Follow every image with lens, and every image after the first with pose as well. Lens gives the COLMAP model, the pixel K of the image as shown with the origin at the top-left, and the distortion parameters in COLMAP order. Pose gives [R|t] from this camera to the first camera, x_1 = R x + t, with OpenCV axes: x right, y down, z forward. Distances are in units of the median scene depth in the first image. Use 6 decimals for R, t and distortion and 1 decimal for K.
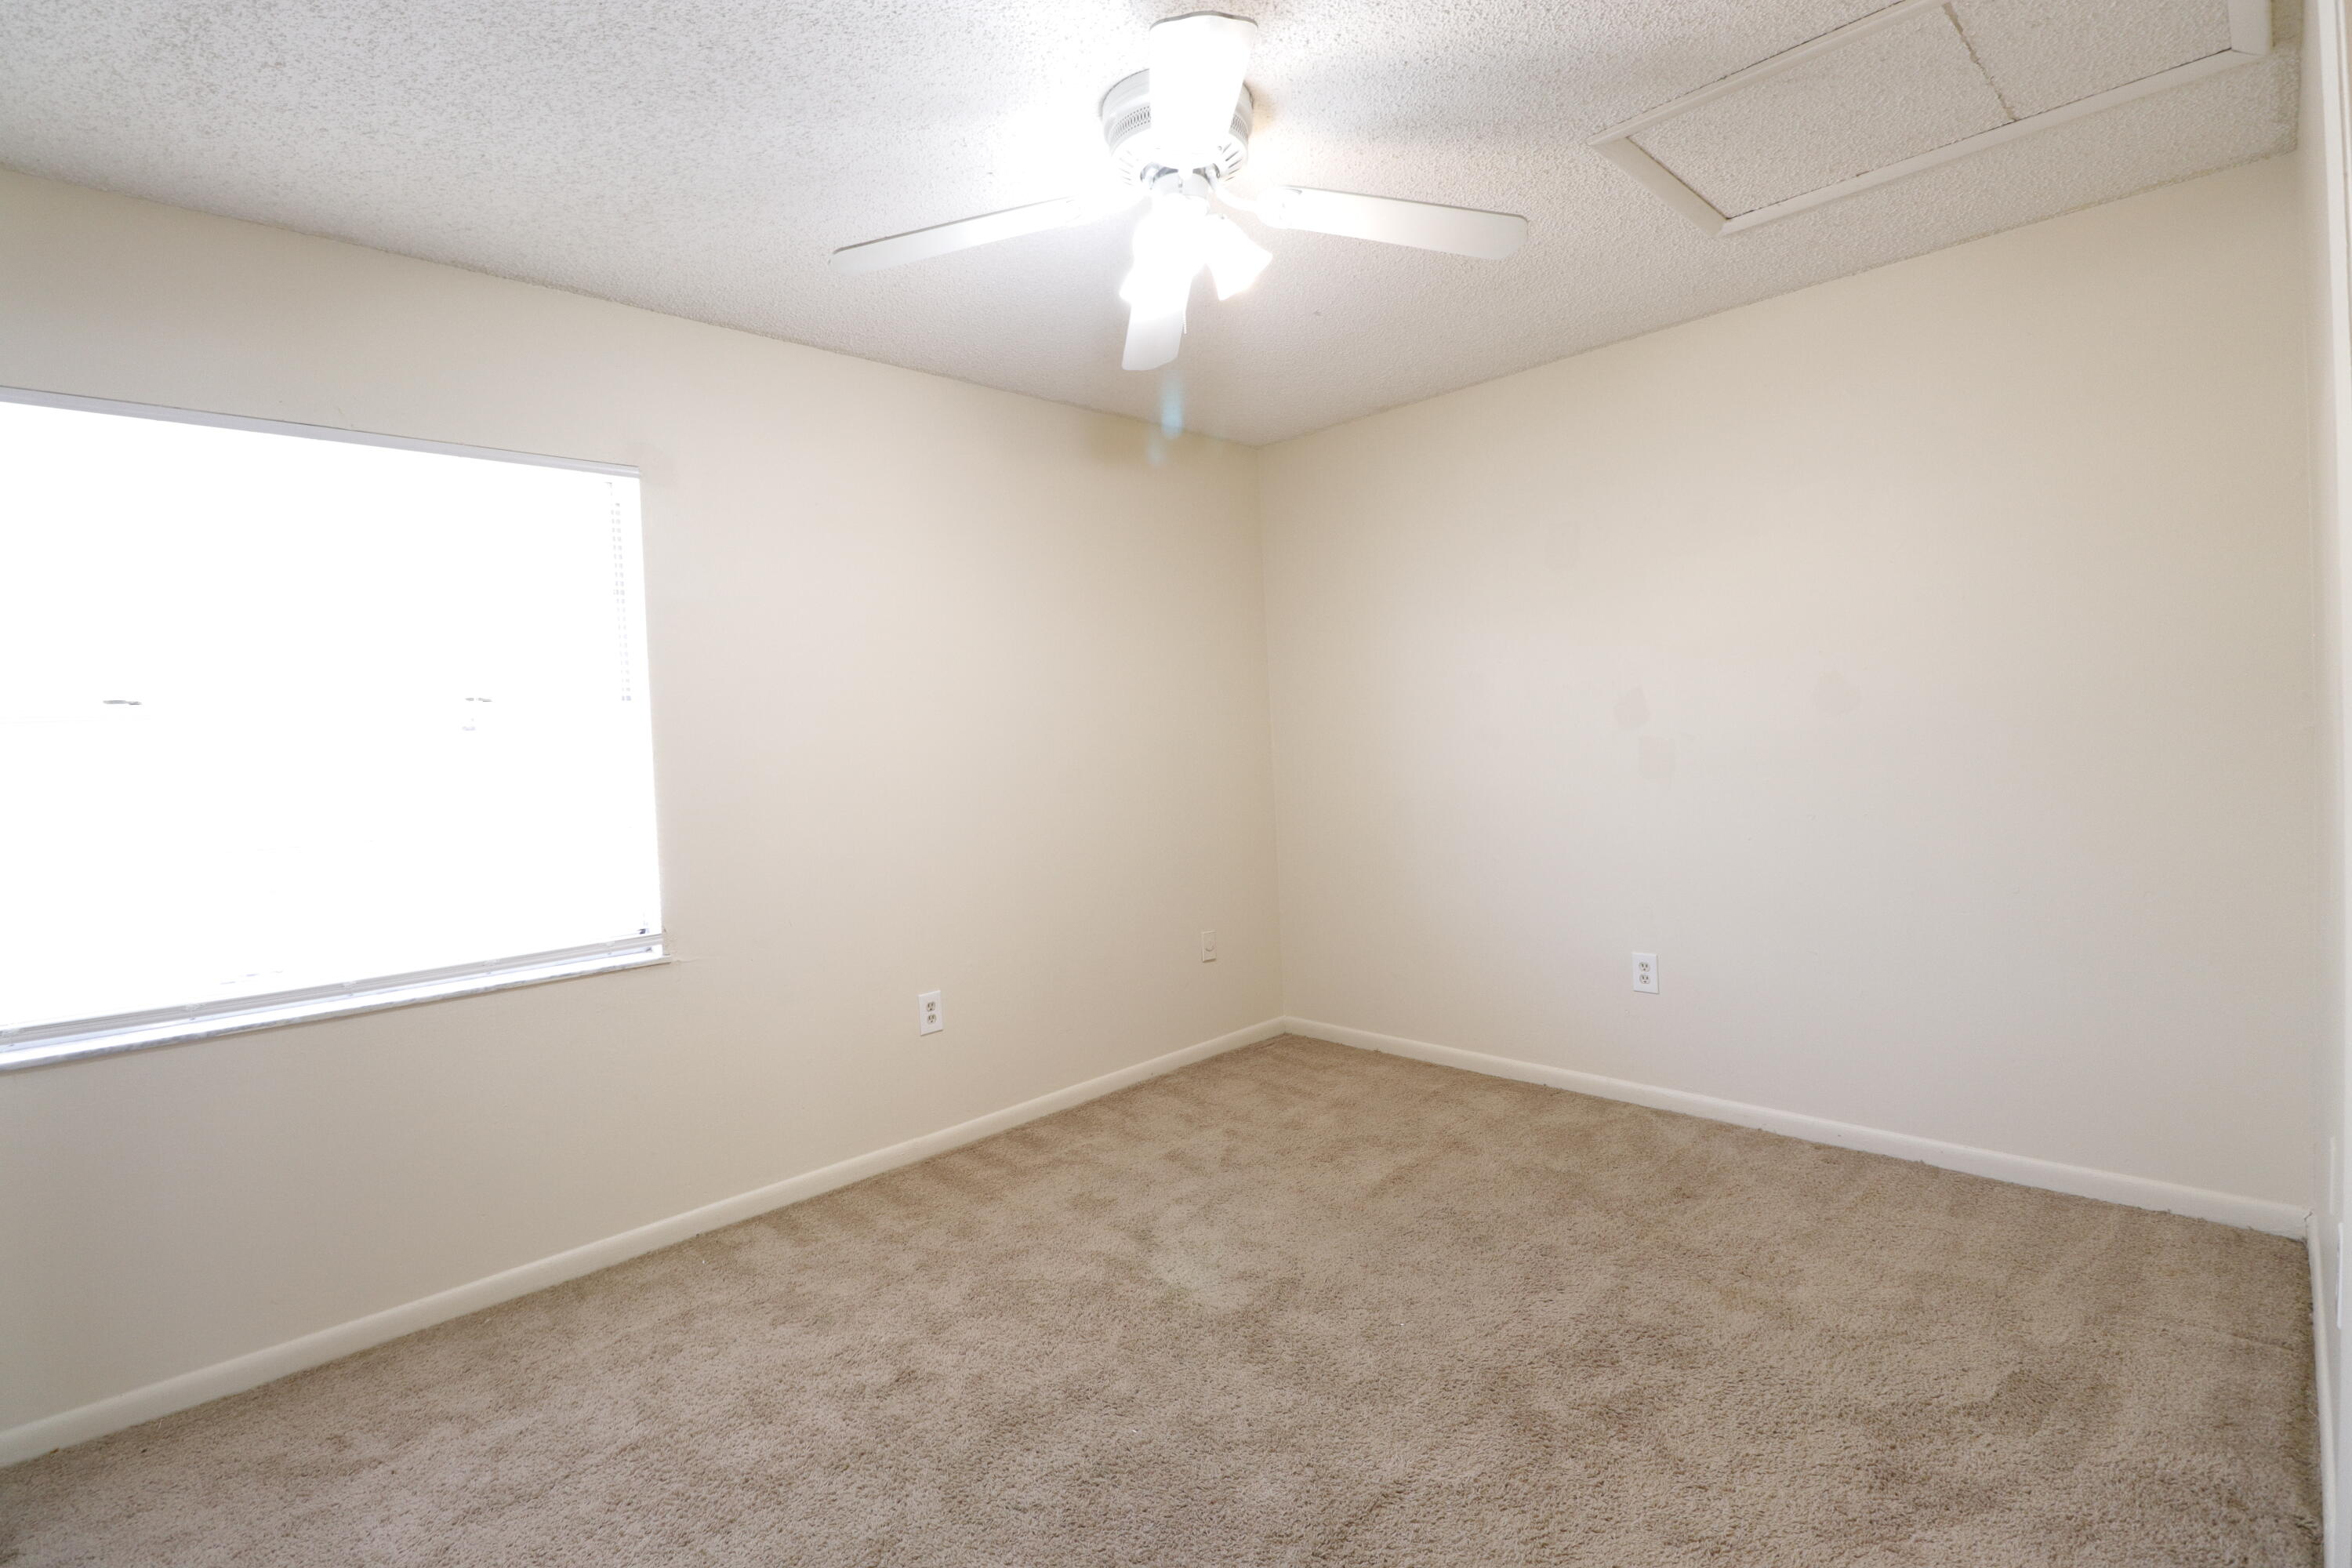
lens RADIAL K [[1097.6, 0, 1180.4], [0, 1097.6, 779.9], [0, 0, 1]] dist [-0.005204, -0.001114]
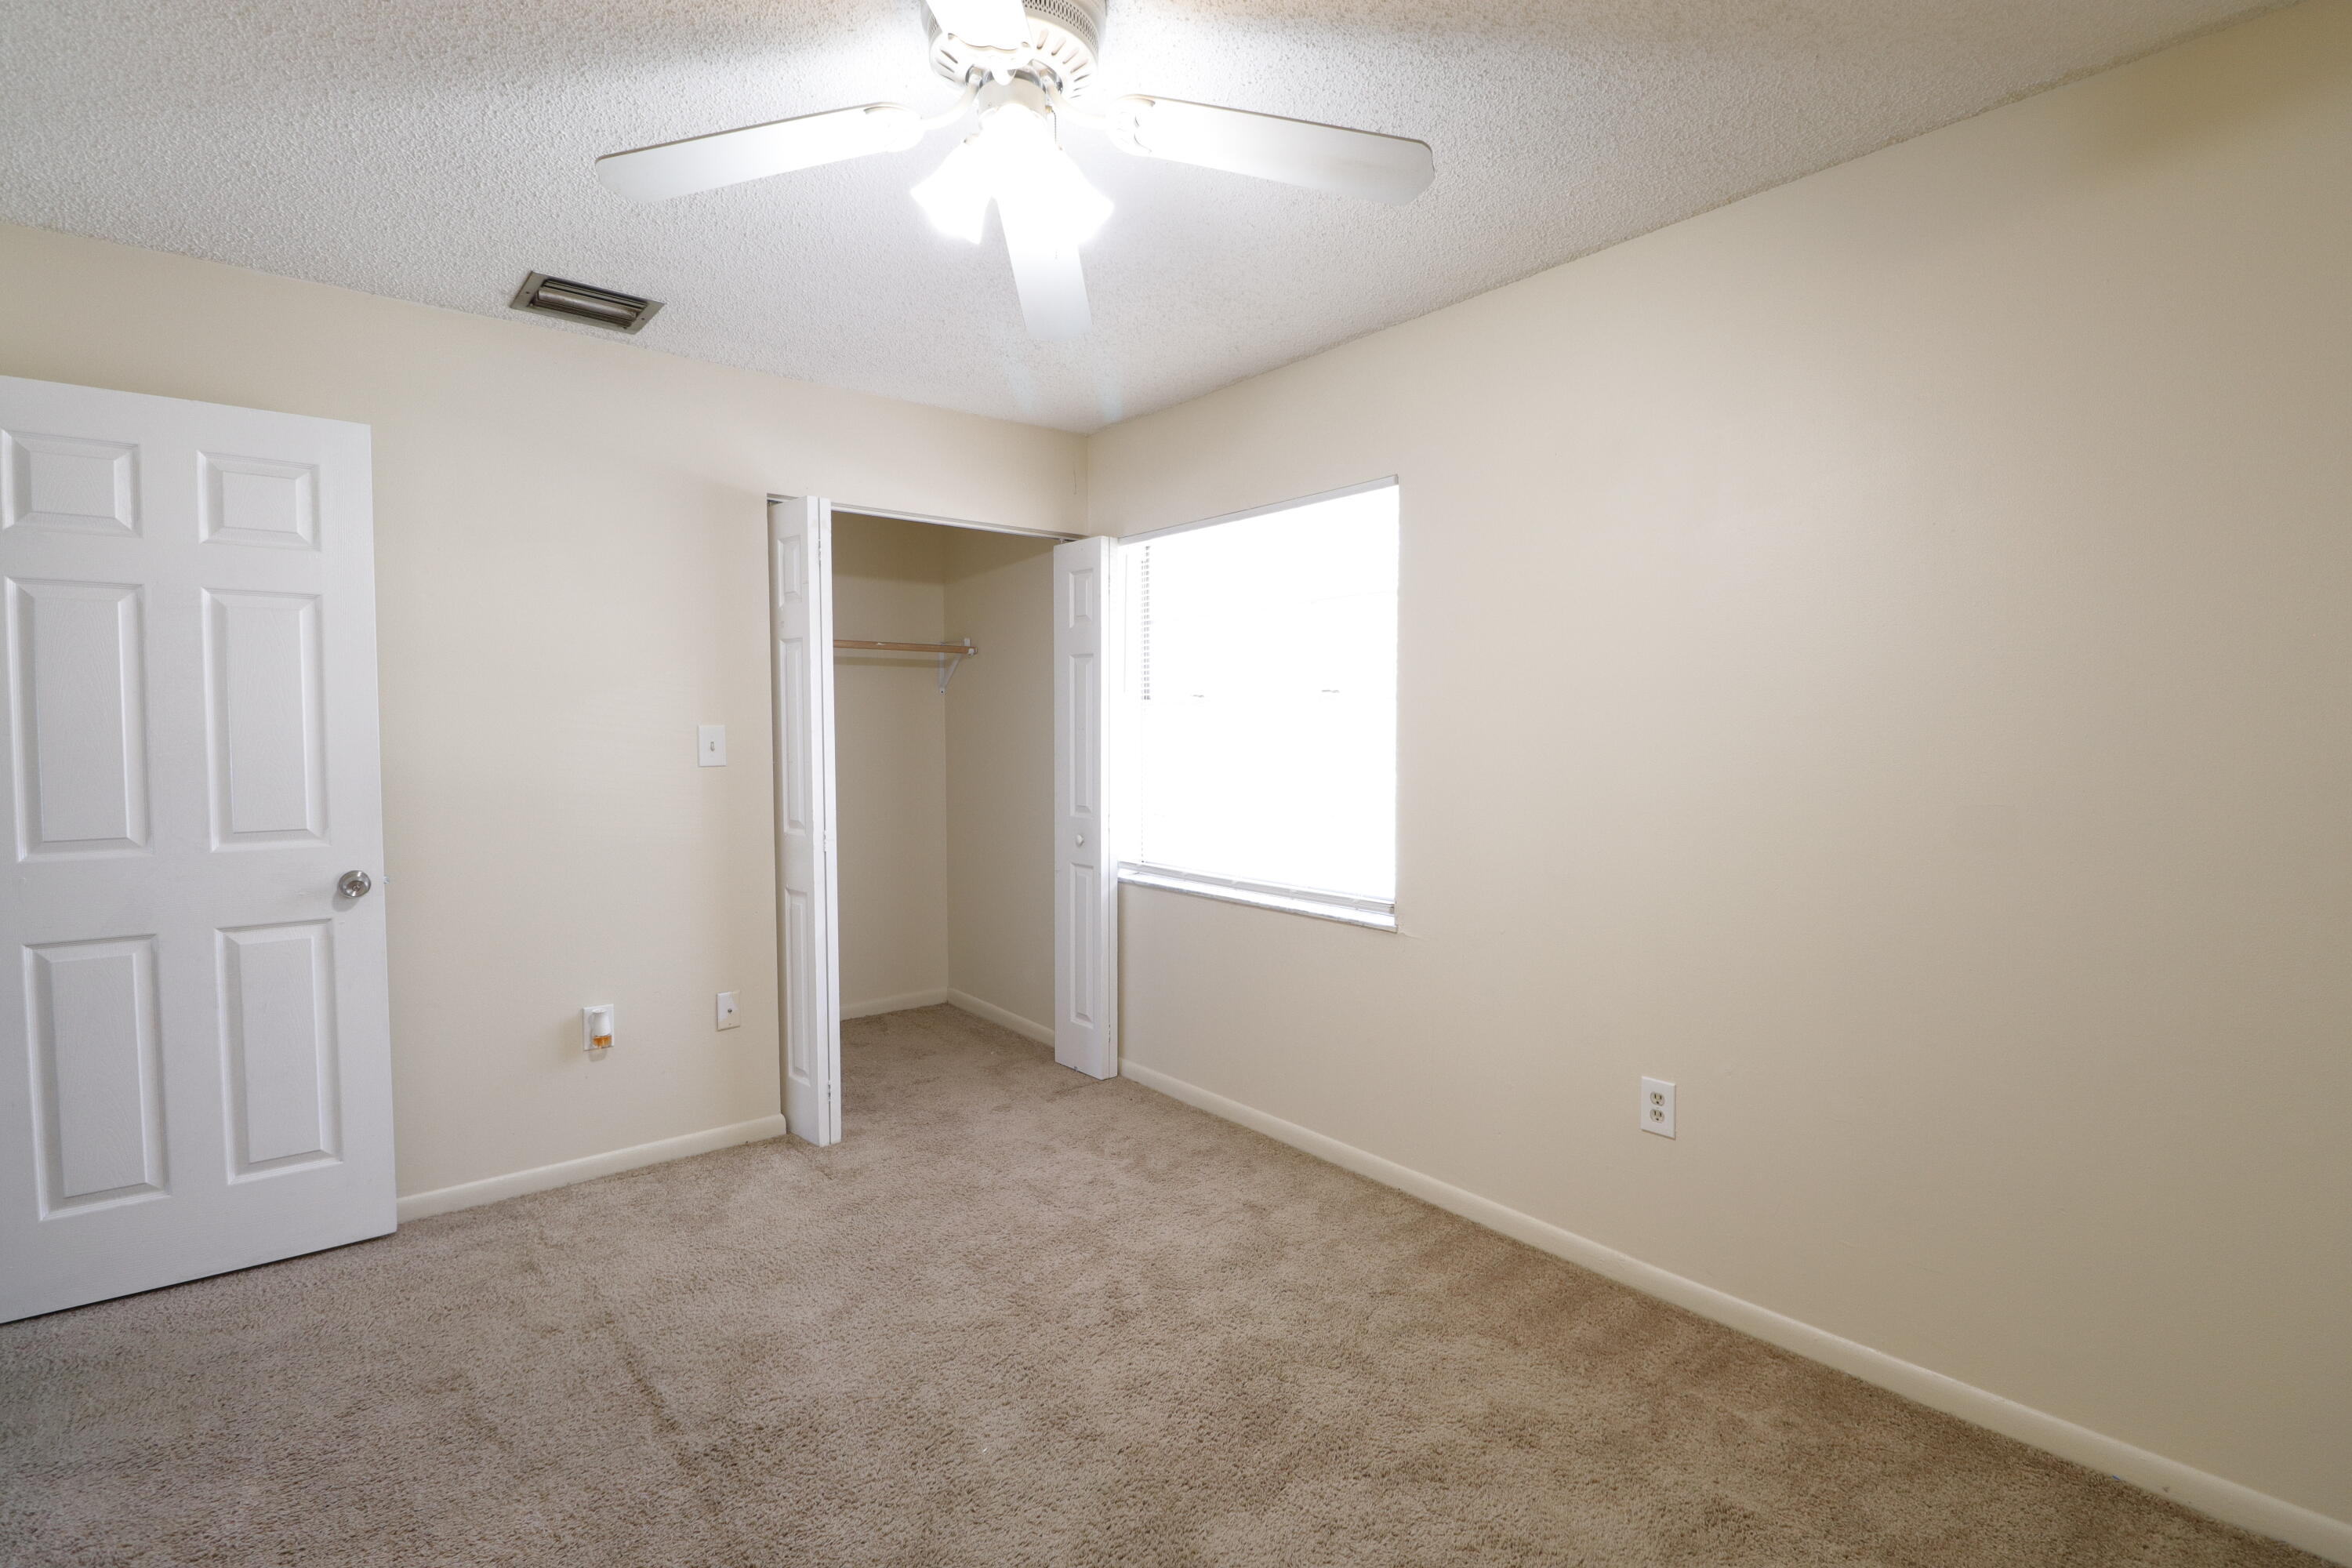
lens RADIAL K [[1097.6, 0, 1180.3], [0, 1097.6, 785.5], [0, 0, 1]] dist [-0.005204, -0.001114]
pose [[-0.091151, 0.093993, -0.991391, 0.643218], [-0.038699, 0.994449, 0.097841, -0.079240], [0.995085, 0.047284, -0.087007, 0.915296]]
